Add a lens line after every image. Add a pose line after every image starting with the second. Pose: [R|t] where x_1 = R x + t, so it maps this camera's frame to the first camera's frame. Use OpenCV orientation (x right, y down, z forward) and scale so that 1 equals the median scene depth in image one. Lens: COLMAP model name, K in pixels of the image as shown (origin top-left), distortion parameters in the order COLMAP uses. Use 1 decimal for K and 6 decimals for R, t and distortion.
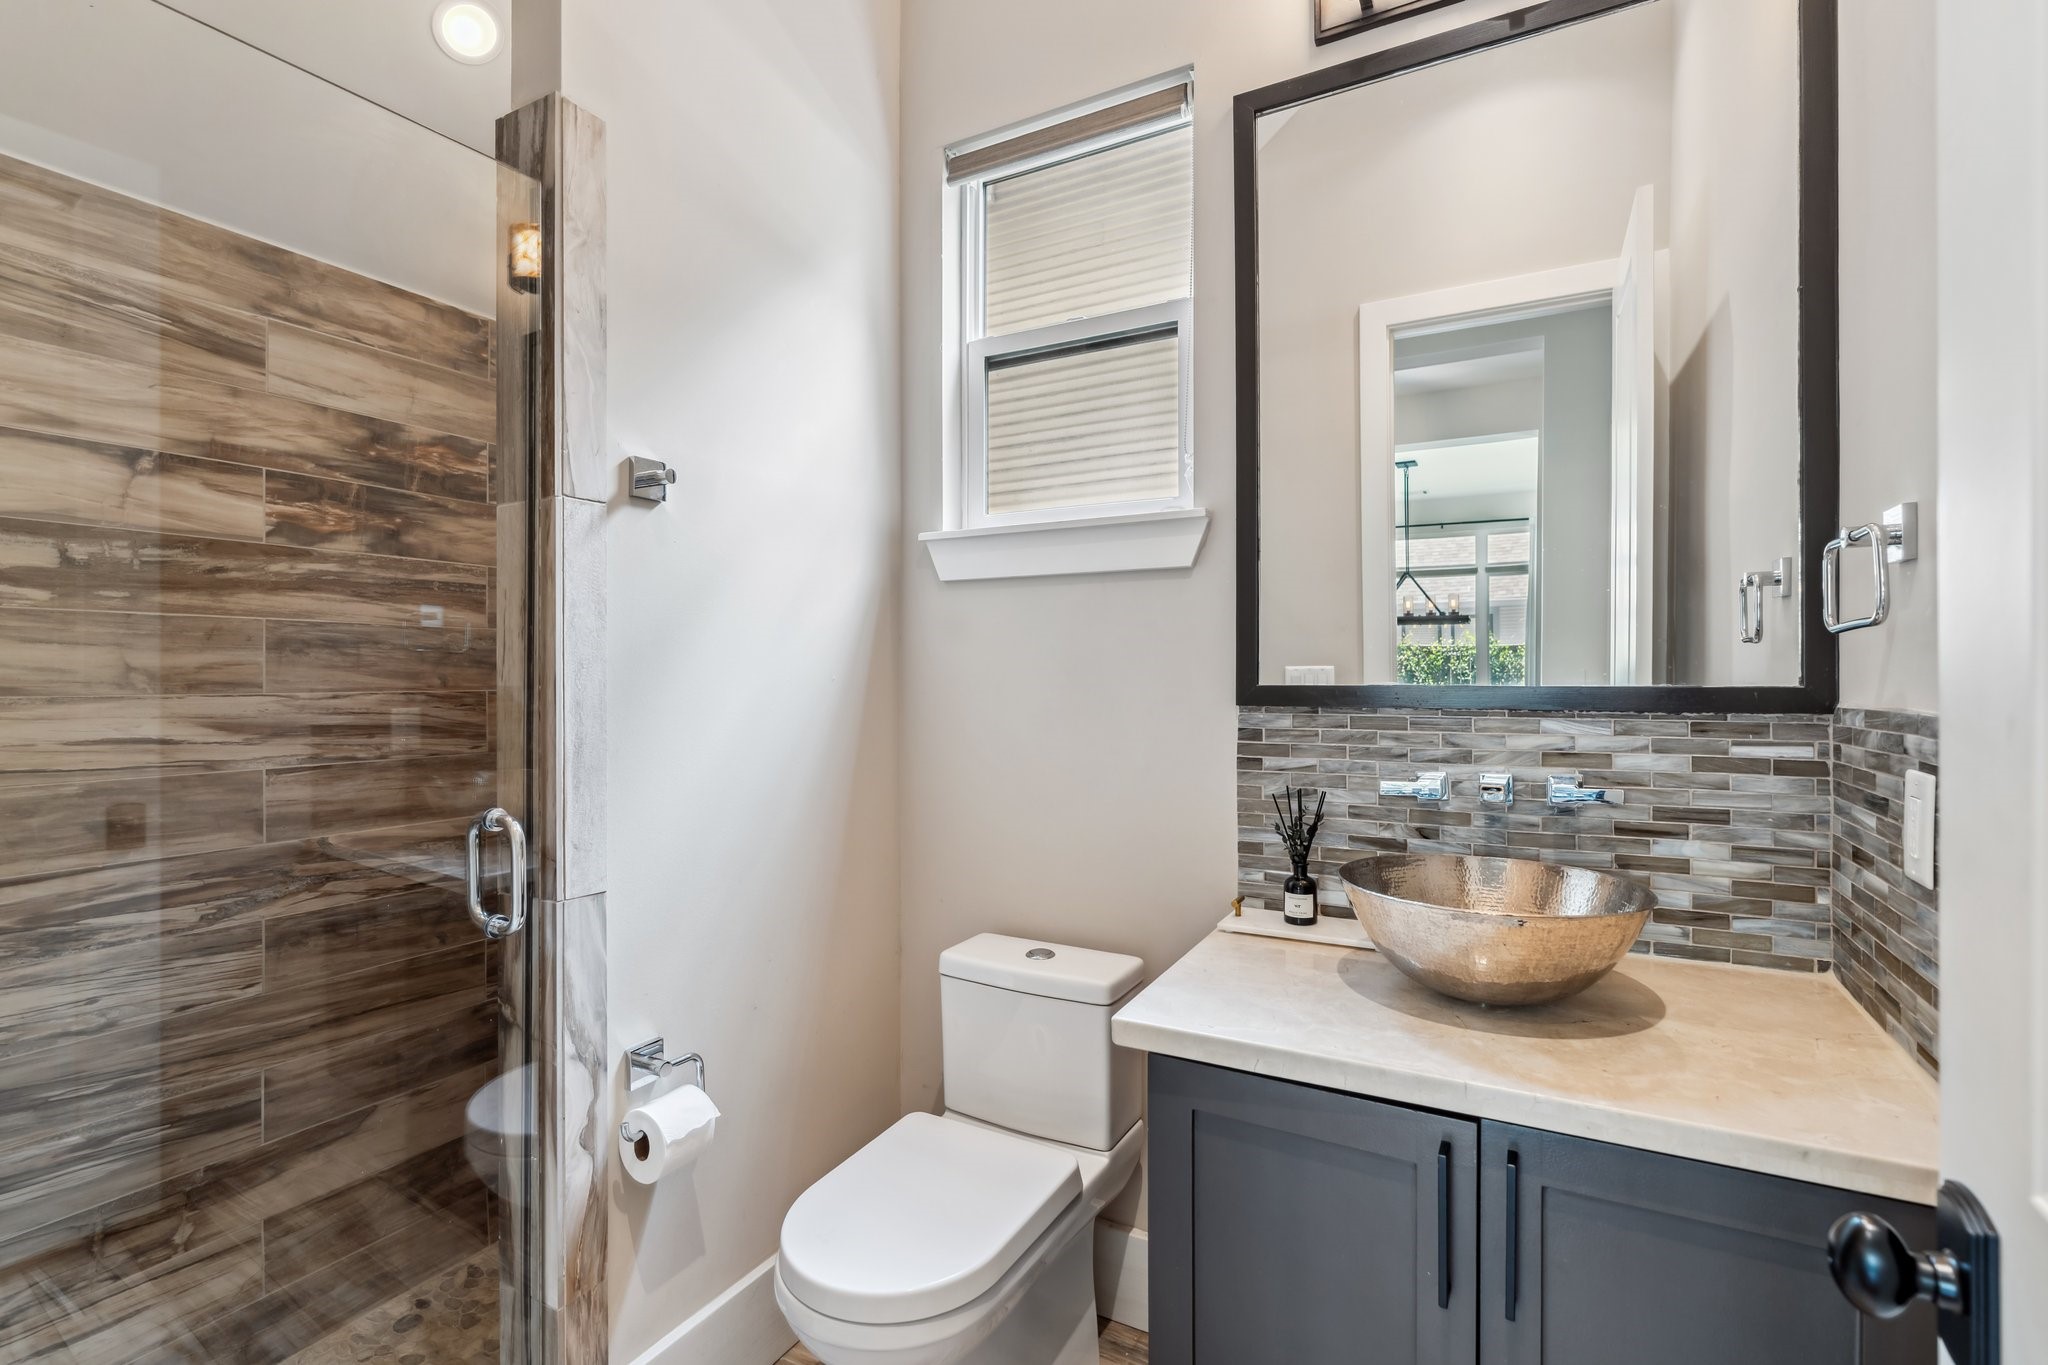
lens RADIAL K [[935.2, 0, 1021.5], [0, 935.2, 680.9], [0, 0, 1]] dist [-0.001541, 0.001114]
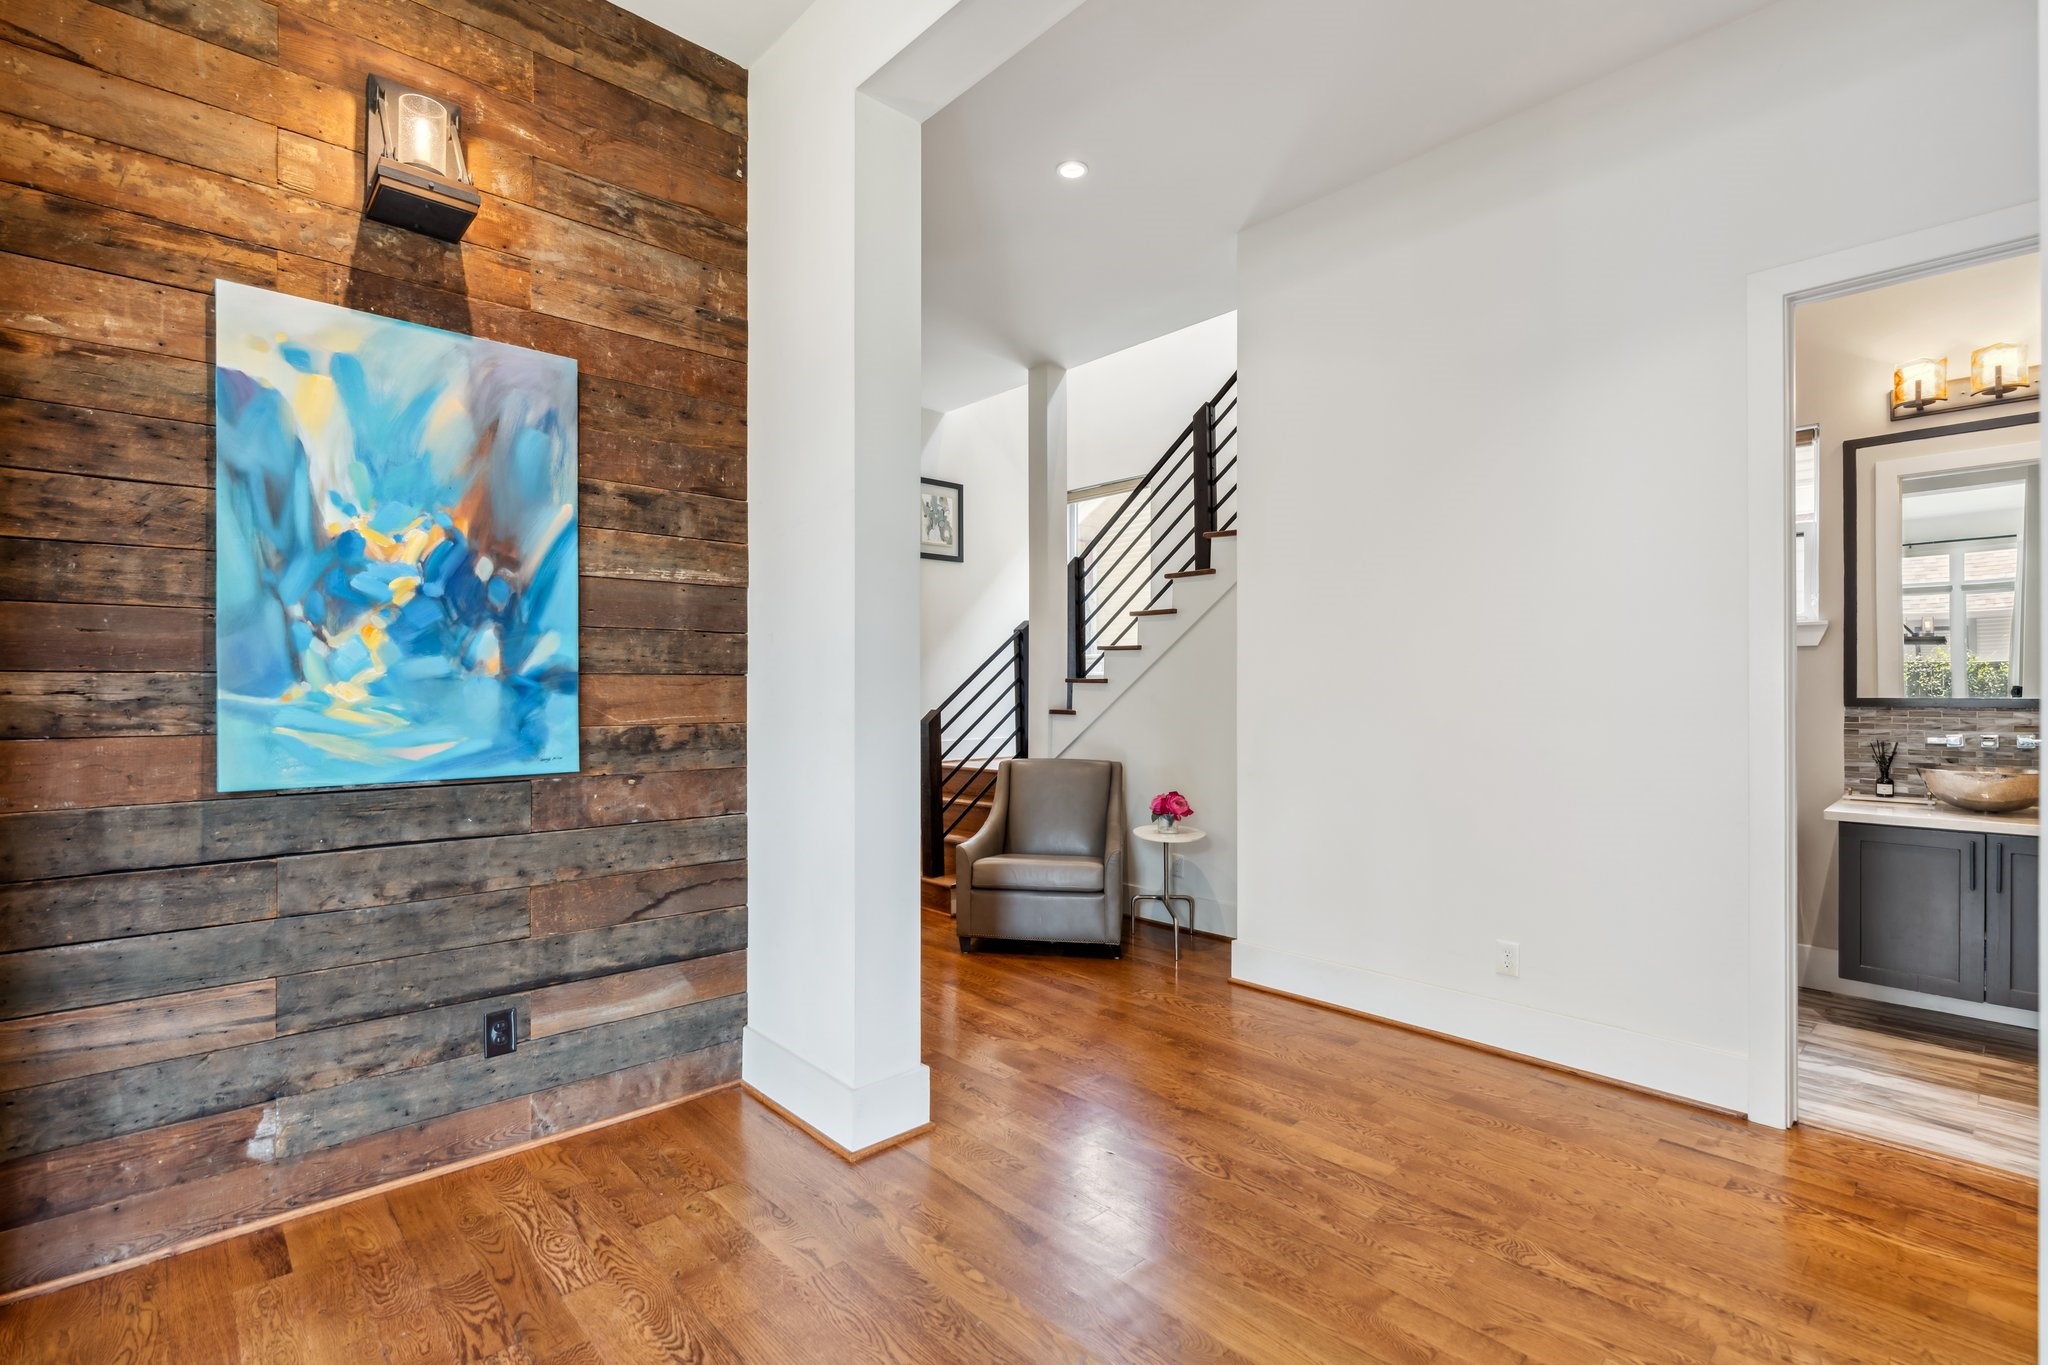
lens RADIAL K [[935.2, 0, 1026.4], [0, 935.2, 692.7], [0, 0, 1]] dist [-0.001541, 0.001114]
pose [[0.949945, -0.000051, -0.312418, -0.990048], [-0.000074, 1.000000, -0.000389, -0.006418], [0.312418, 0.000392, 0.949945, -1.859656]]
